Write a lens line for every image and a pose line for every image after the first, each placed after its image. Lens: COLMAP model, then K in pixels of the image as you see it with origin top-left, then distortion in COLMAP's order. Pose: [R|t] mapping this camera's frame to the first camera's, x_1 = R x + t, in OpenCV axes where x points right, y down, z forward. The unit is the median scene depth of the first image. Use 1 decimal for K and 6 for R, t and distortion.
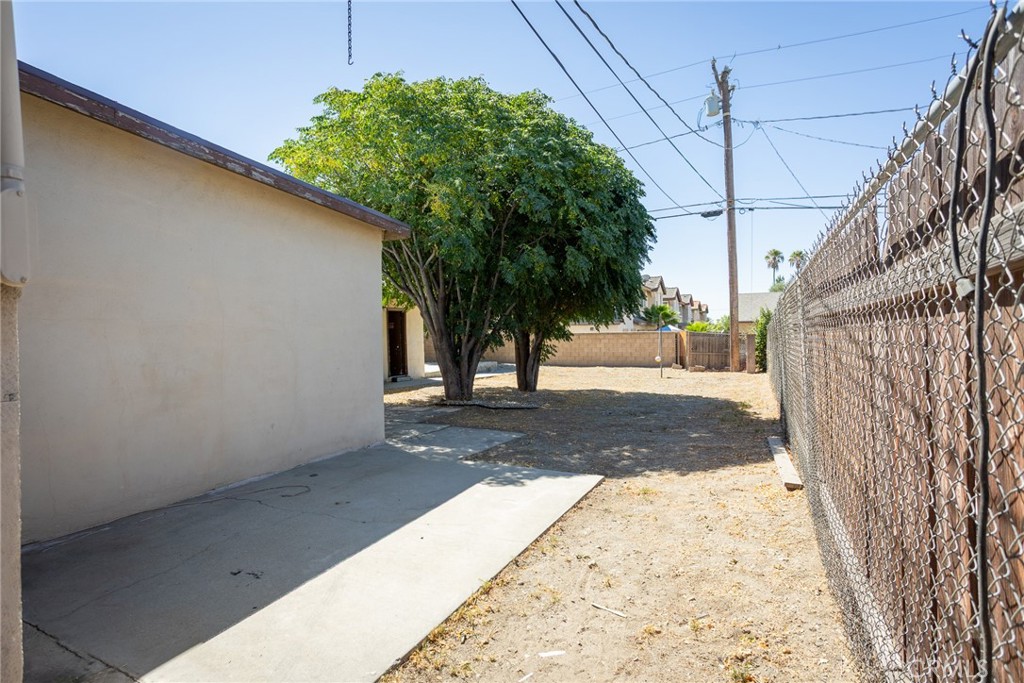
lens RADIAL K [[493.9, 0, 515.0], [0, 493.9, 335.7], [0, 0, 1]] dist [-0.002370, 0.001764]
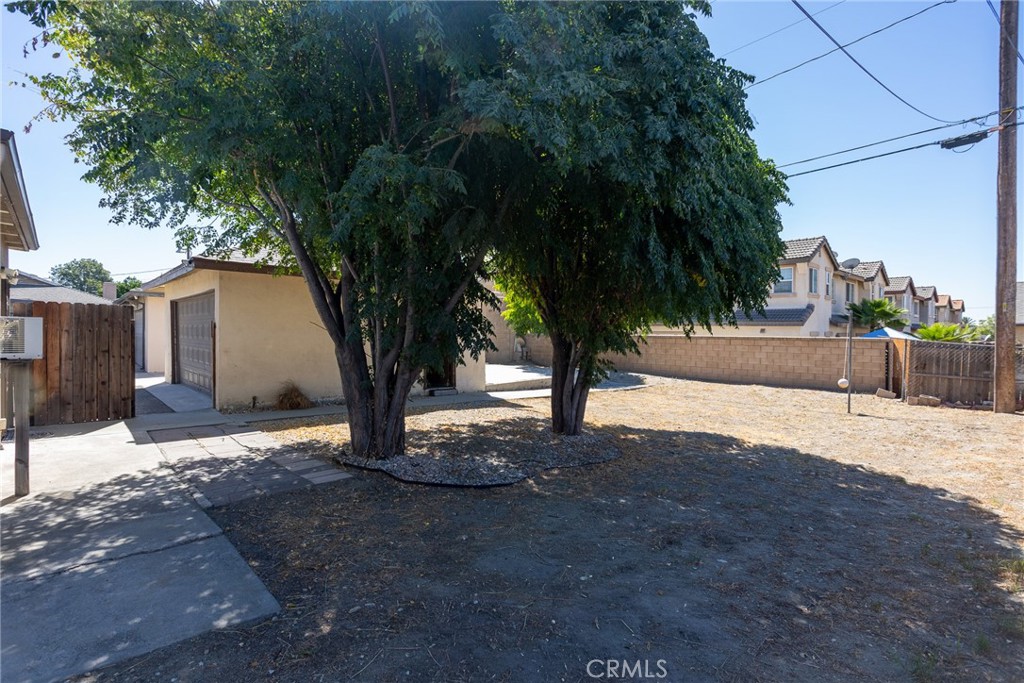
lens RADIAL K [[493.9, 0, 506.4], [0, 493.9, 342.0], [0, 0, 1]] dist [-0.002370, 0.001764]
pose [[0.929347, 0.027172, -0.368206, 0.107139], [-0.020913, 0.999561, 0.020979, -0.007520], [0.368615, -0.011797, 0.929507, 0.232612]]
